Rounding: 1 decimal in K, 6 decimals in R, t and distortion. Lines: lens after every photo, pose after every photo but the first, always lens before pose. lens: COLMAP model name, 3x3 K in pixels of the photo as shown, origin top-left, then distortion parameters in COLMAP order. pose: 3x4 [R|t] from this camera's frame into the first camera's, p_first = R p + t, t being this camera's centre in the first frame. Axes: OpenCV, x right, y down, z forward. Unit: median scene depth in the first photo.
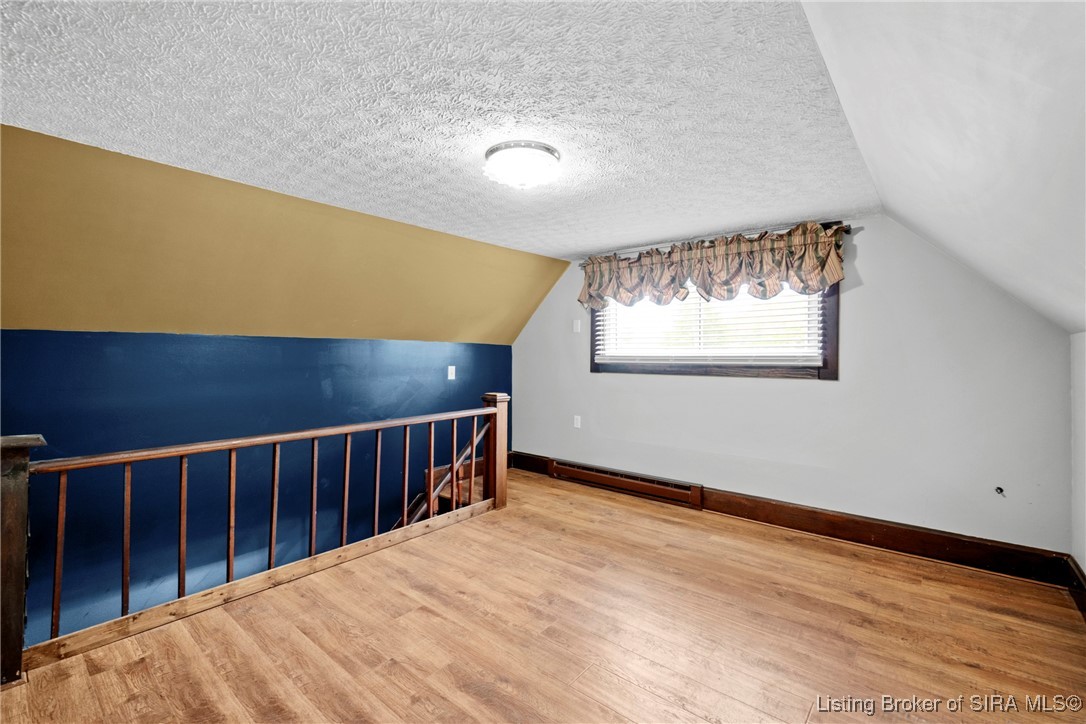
lens RADIAL K [[480.2, 0, 543.0], [0, 480.2, 362.0], [0, 0, 1]] dist [-0.009887, -0.000118]
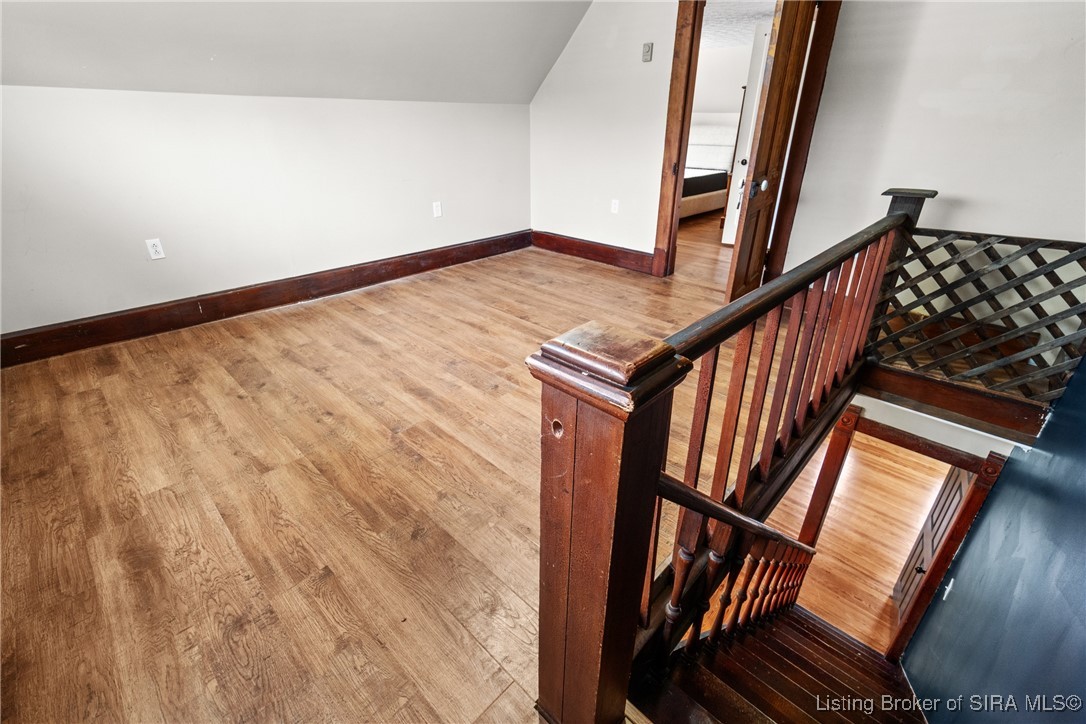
lens RADIAL K [[480.2, 0, 543.0], [0, 480.2, 362.0], [0, 0, 1]] dist [-0.009887, -0.000118]
pose [[-0.997801, -0.039467, 0.053247, -0.126794], [-0.011100, 0.891544, 0.452799, -0.008482], [-0.065343, 0.451212, -0.890021, 1.738067]]
